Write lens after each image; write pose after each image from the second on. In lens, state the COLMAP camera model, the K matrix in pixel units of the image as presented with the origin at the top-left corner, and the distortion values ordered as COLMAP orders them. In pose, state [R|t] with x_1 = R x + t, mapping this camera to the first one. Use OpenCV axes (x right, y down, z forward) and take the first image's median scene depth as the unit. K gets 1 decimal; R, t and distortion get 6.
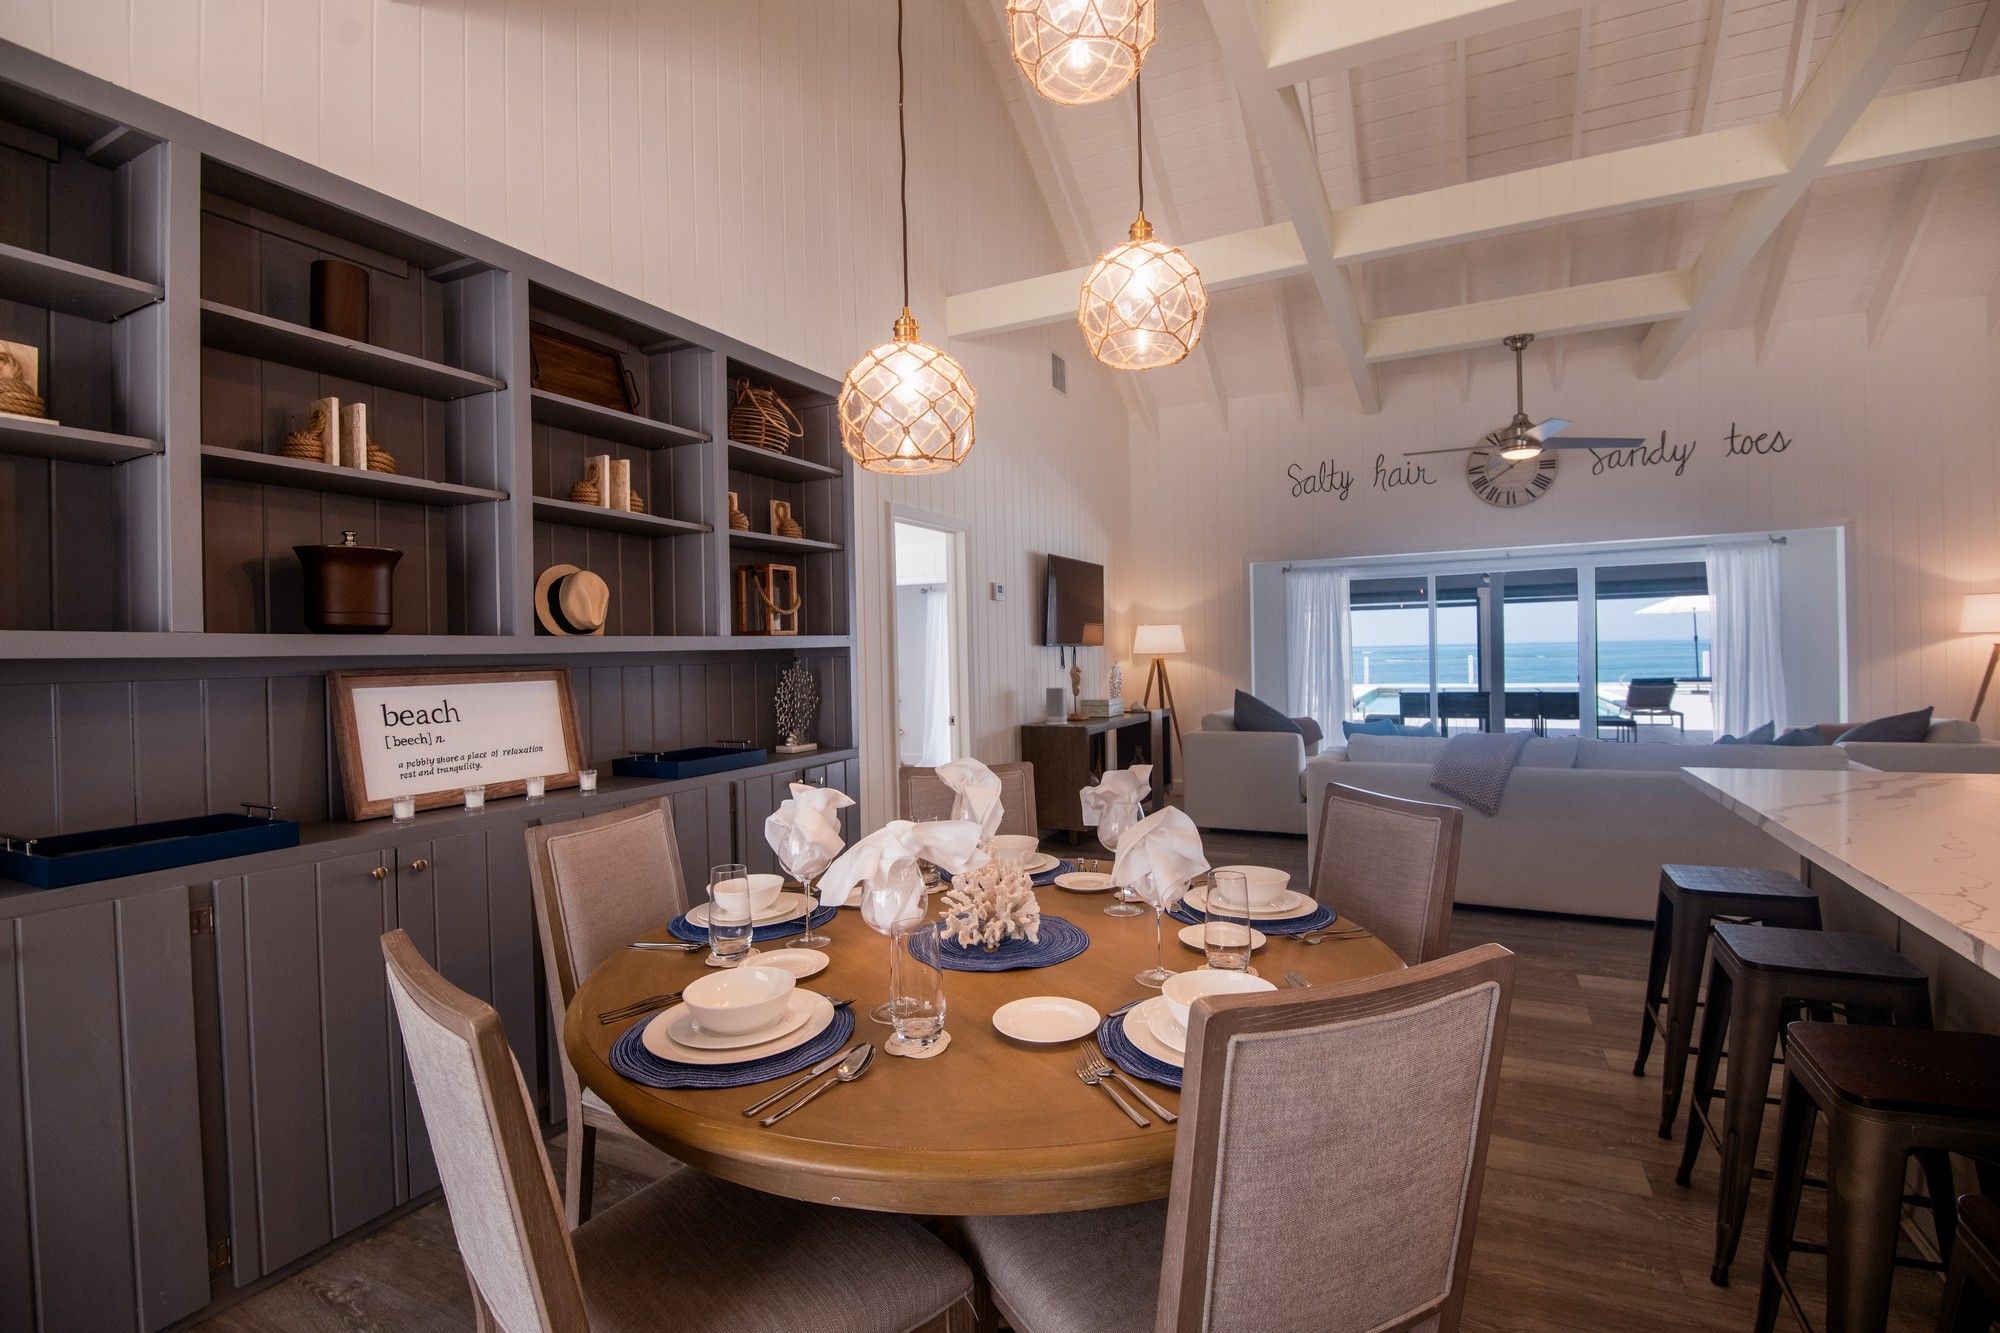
lens RADIAL K [[898.5, 0, 1002.7], [0, 898.5, 654.5], [0, 0, 1]] dist [-0.001774, -0.012331]
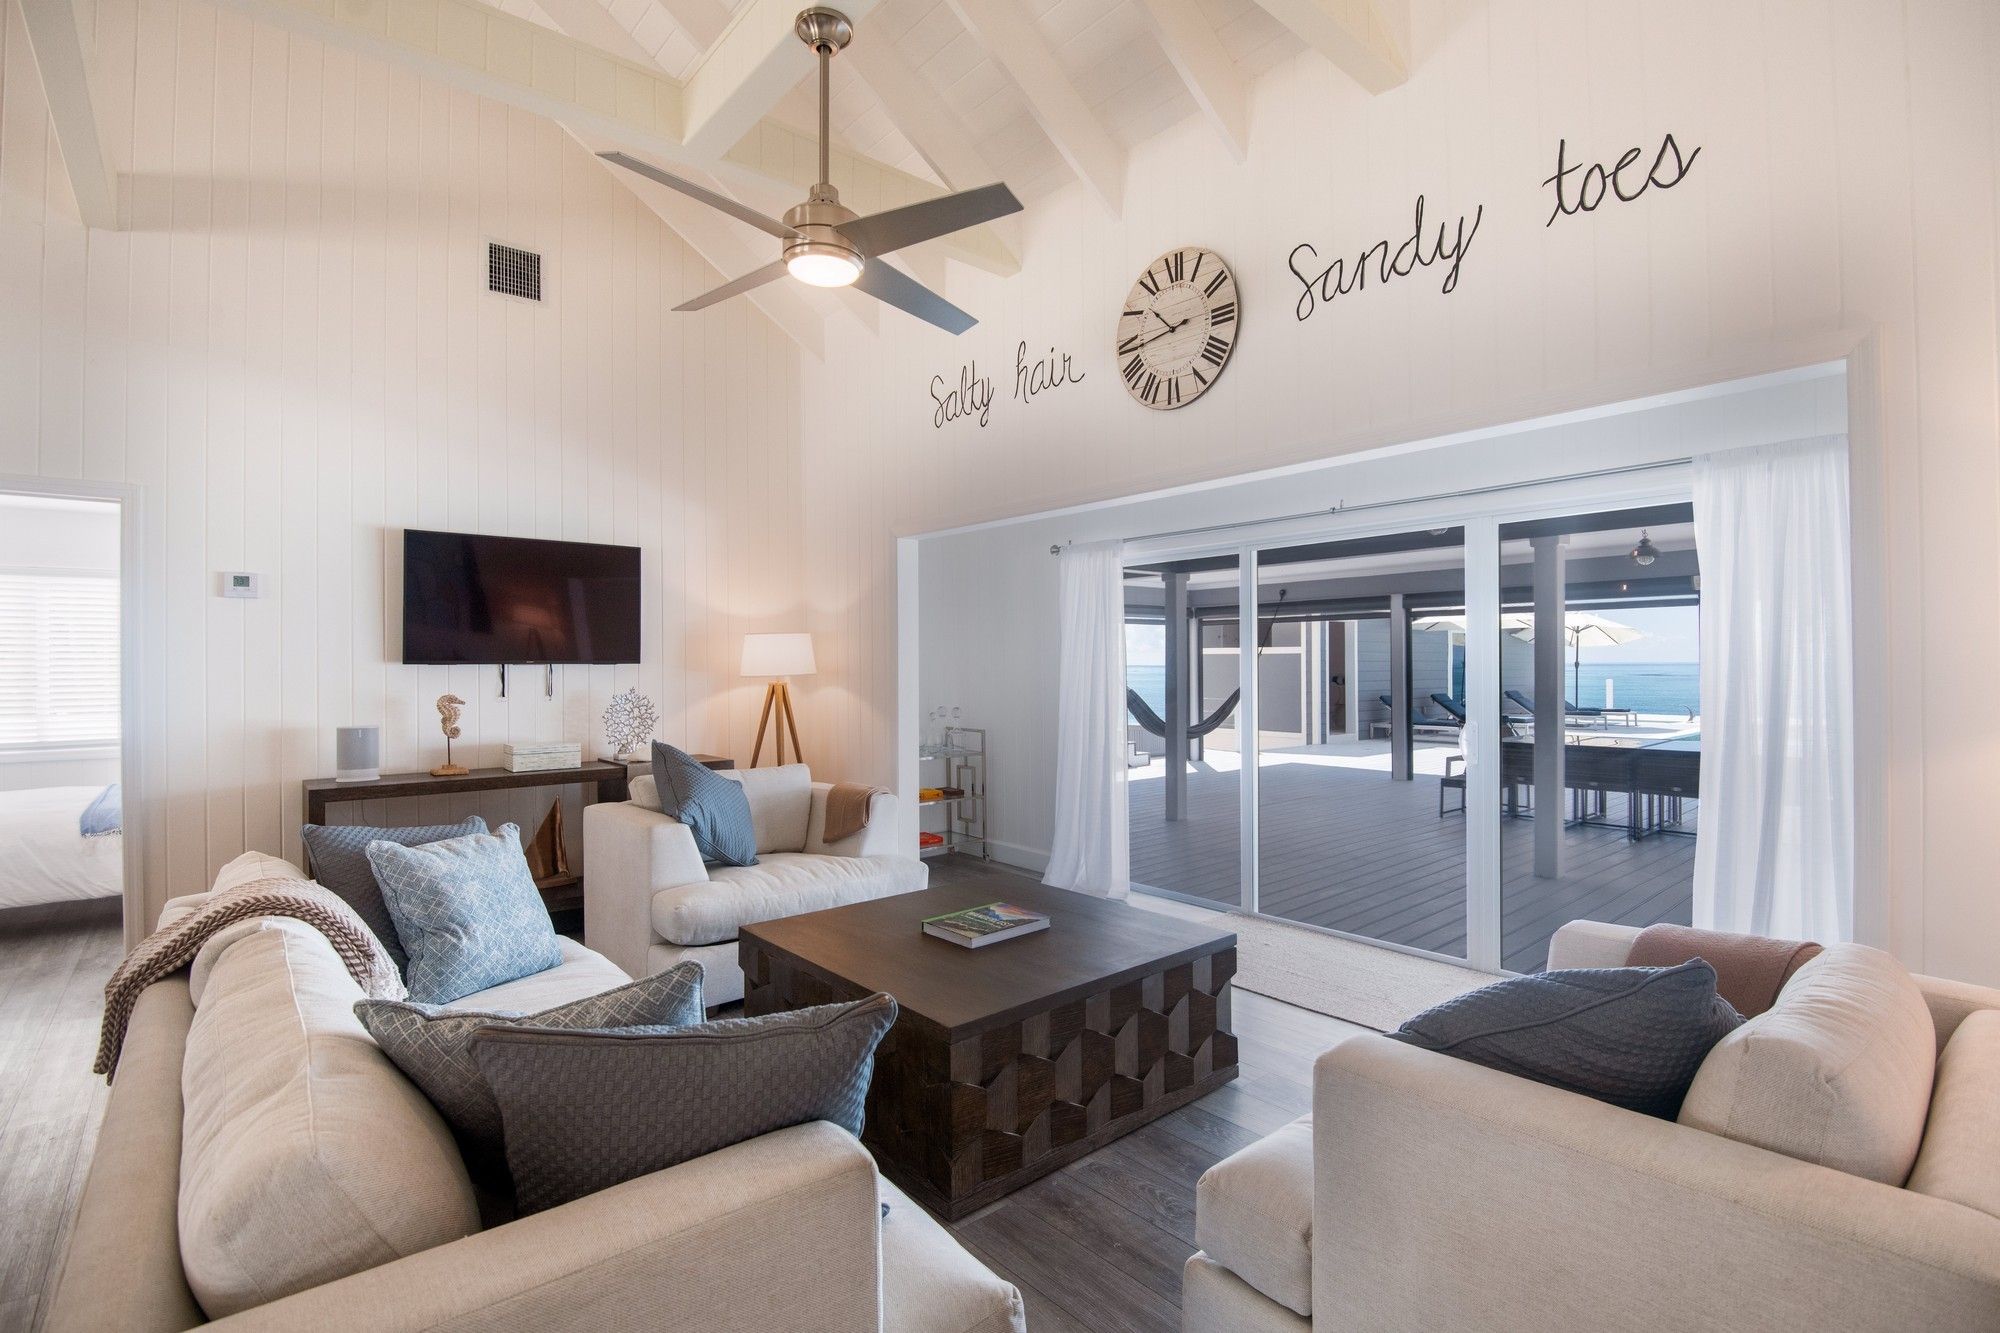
lens RADIAL K [[908.7, 0, 1039.7], [0, 908.7, 676.2], [0, 0, 1]] dist [0.001847, -0.000082]
pose [[0.934710, 0.015674, -0.355067, 1.615598], [-0.011095, 0.999827, 0.014929, -0.034593], [0.355239, -0.010014, 0.934722, 1.122029]]
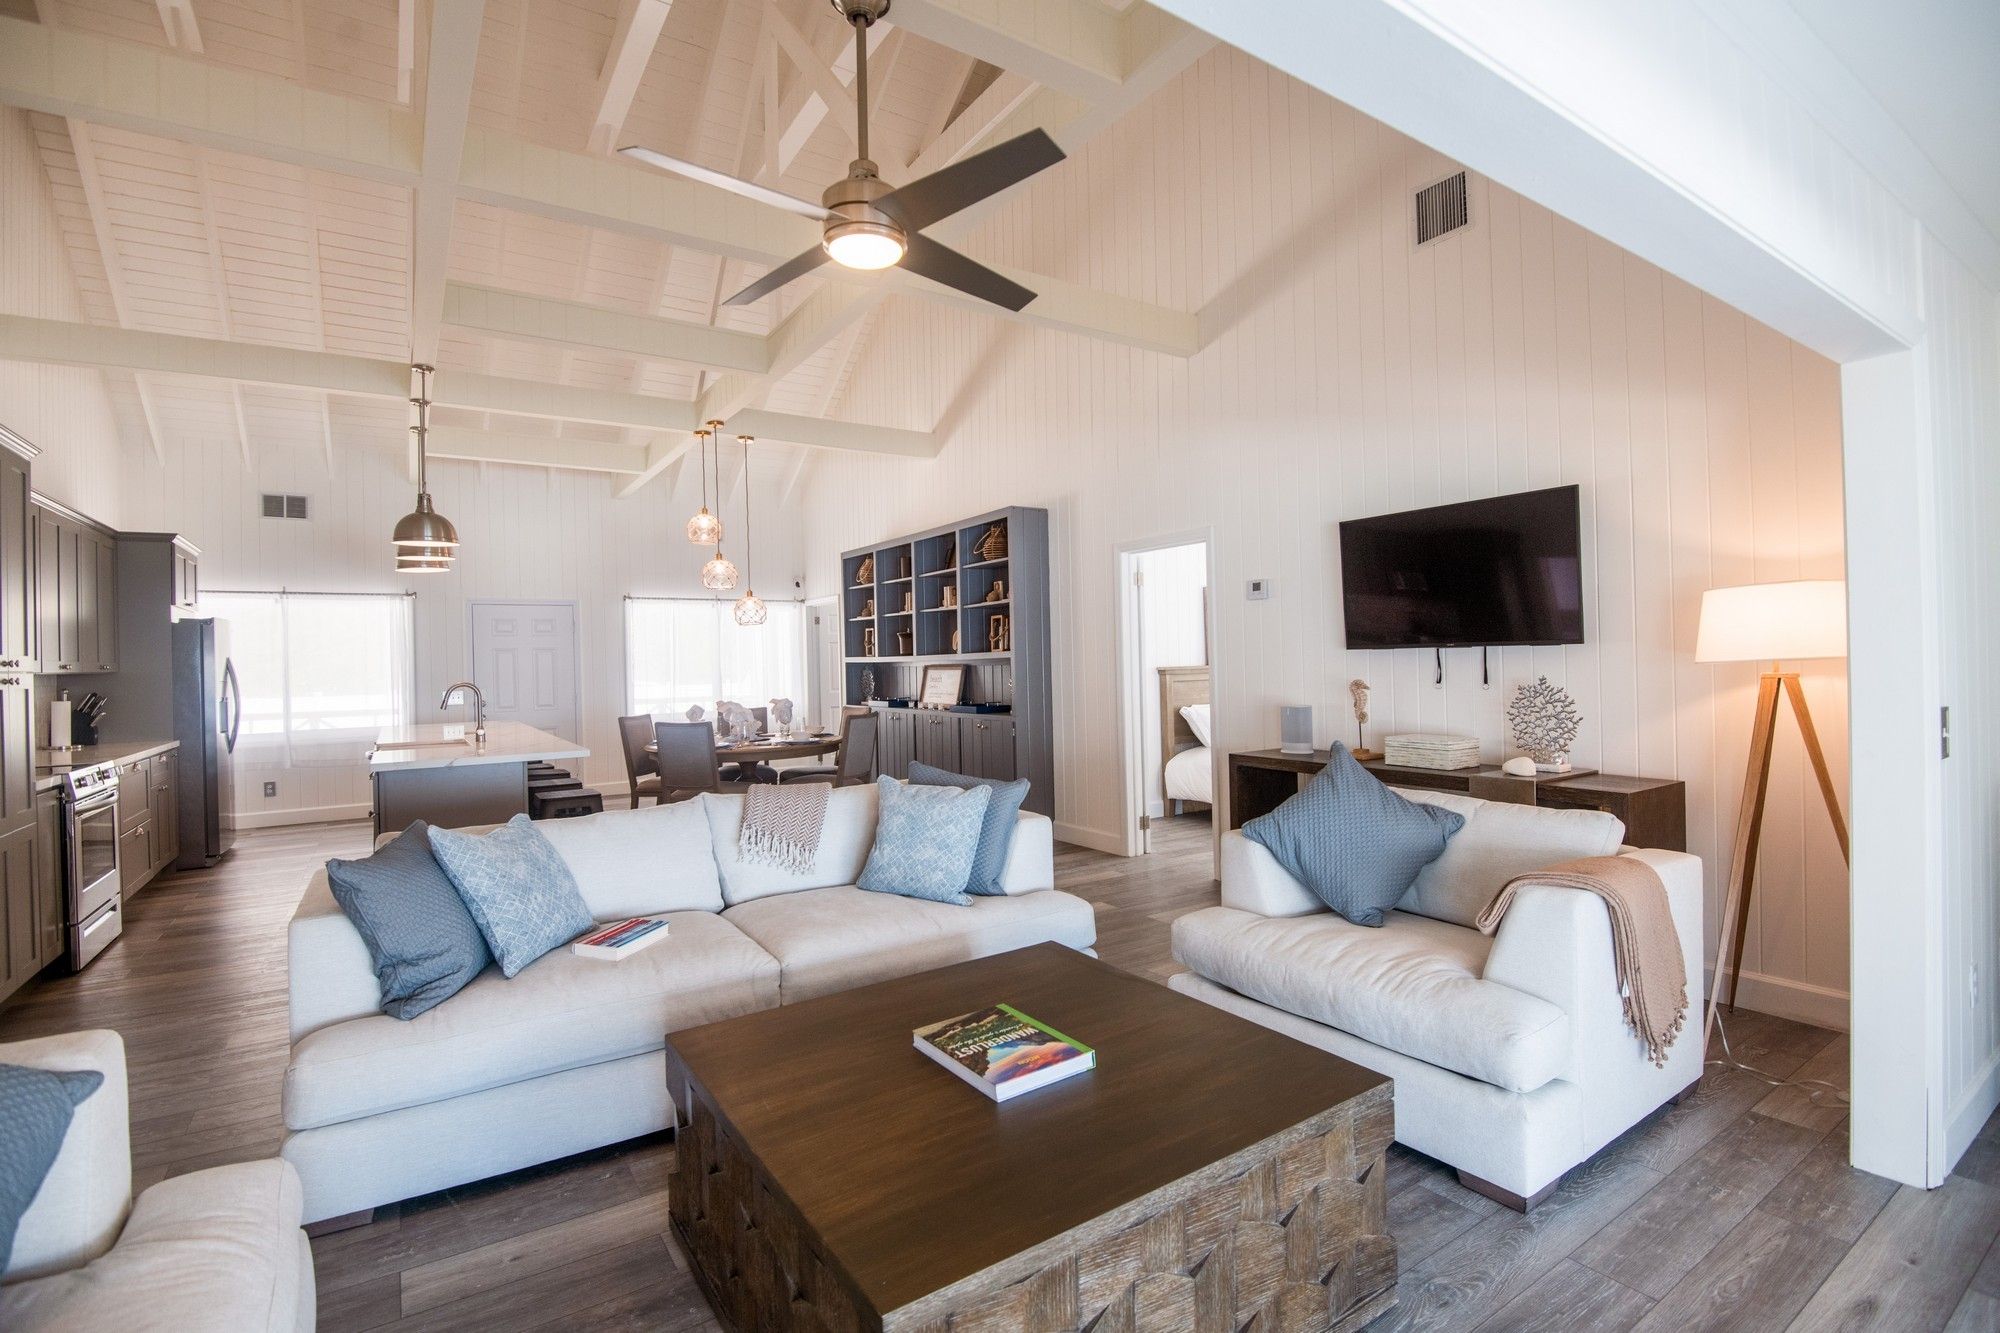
lens RADIAL K [[917.2, 0, 985.2], [0, 917.2, 665.1], [0, 0, 1]] dist [-0.000610, -0.000126]
pose [[-0.500989, 0.035080, -0.864742, 1.804071], [0.029810, 0.999285, 0.023267, -0.048826], [0.864940, -0.014121, -0.501677, 2.400702]]
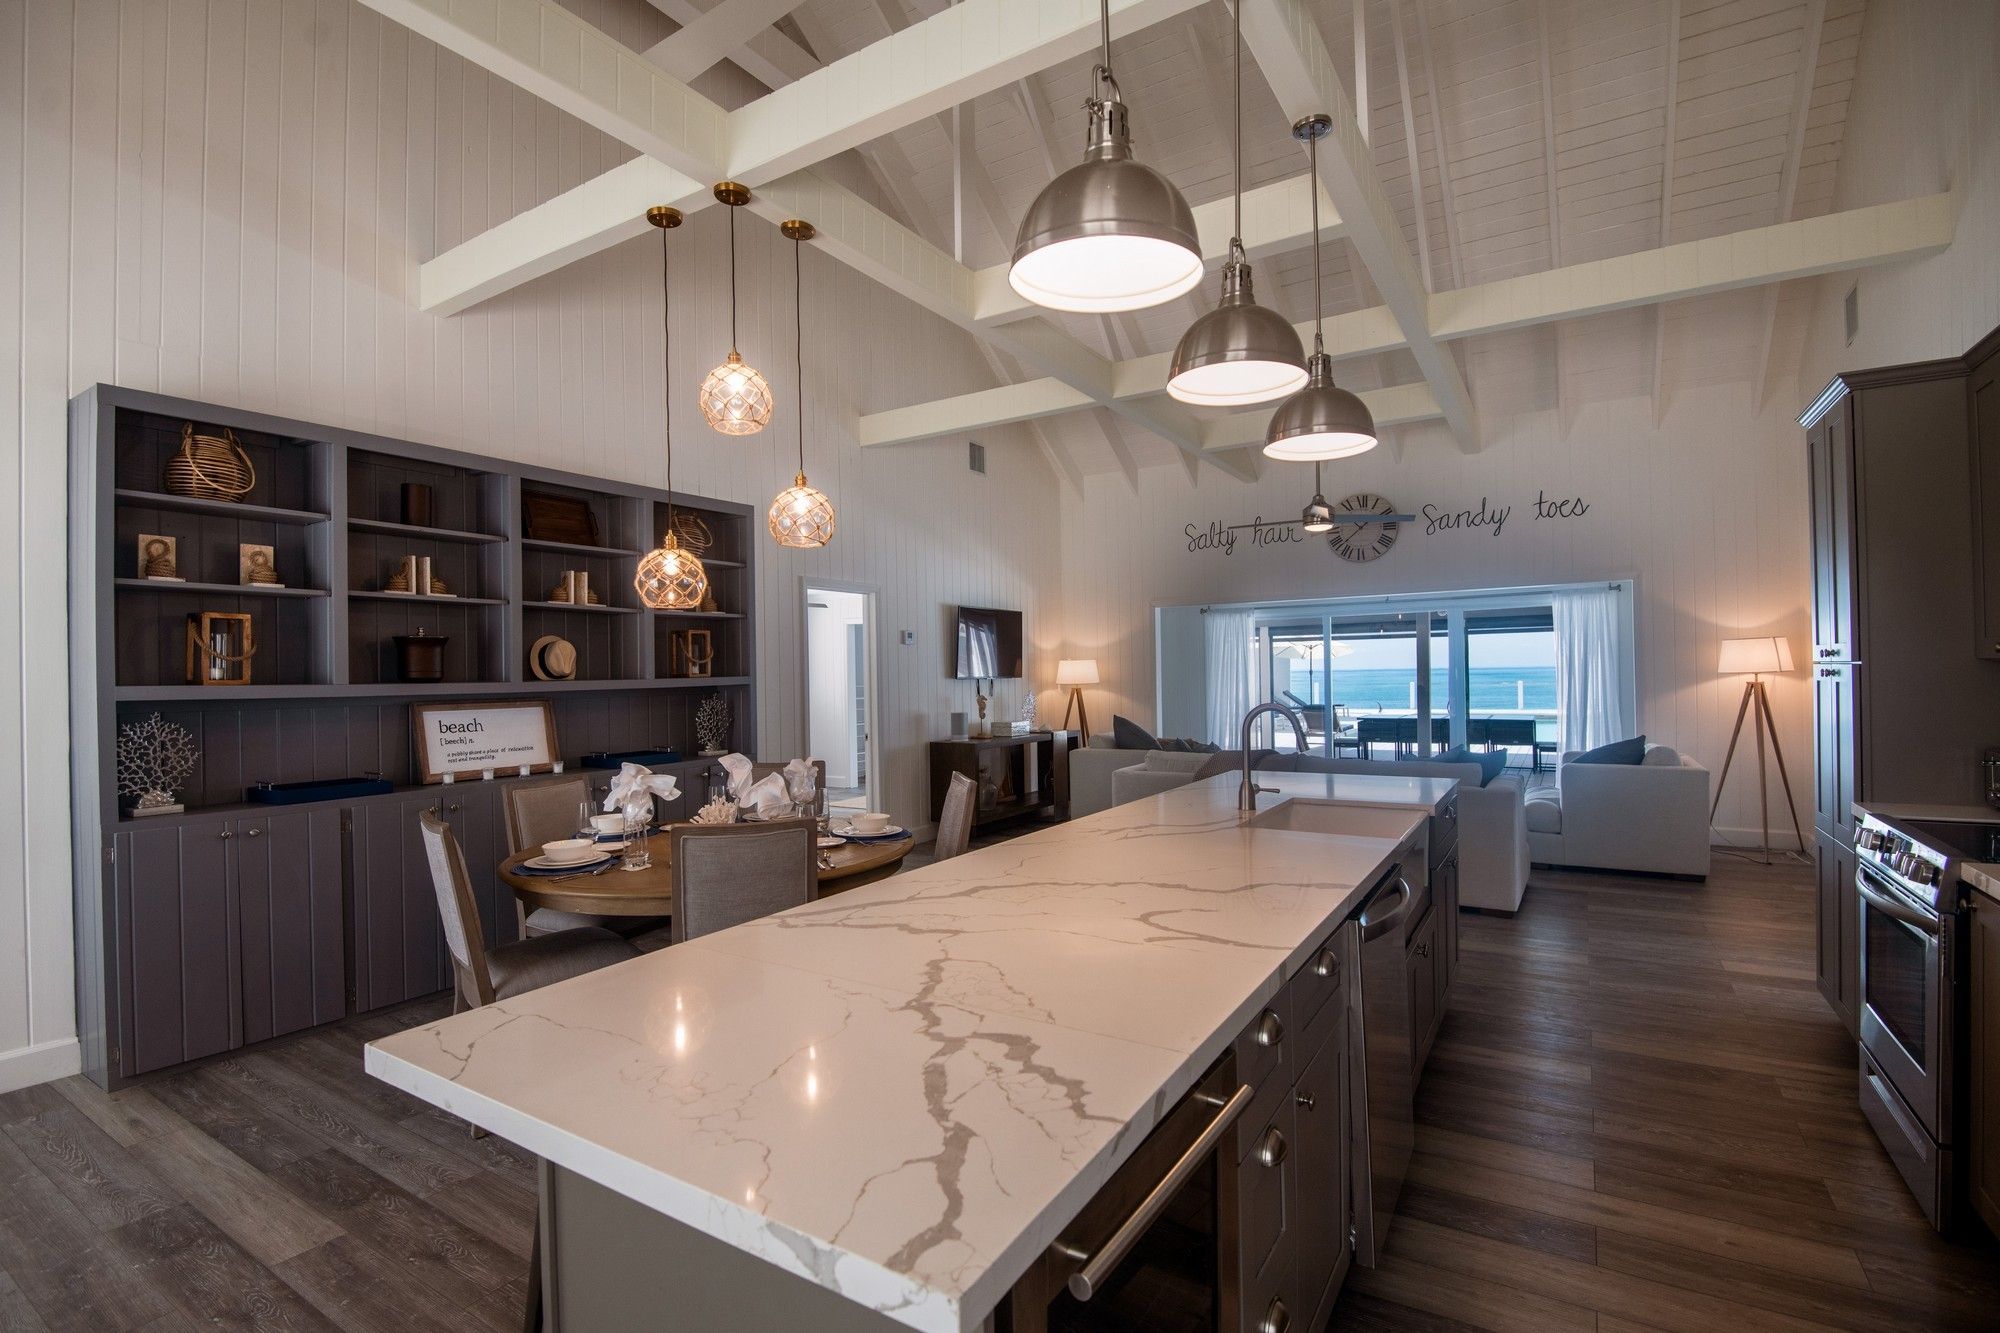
lens RADIAL K [[917.2, 0, 985.2], [0, 917.2, 665.1], [0, 0, 1]] dist [-0.000610, -0.000126]
pose [[0.994582, 0.003503, -0.103895, 0.477114], [-0.004604, 0.999936, -0.010359, -0.034113], [0.103852, 0.010781, 0.994534, -0.581616]]
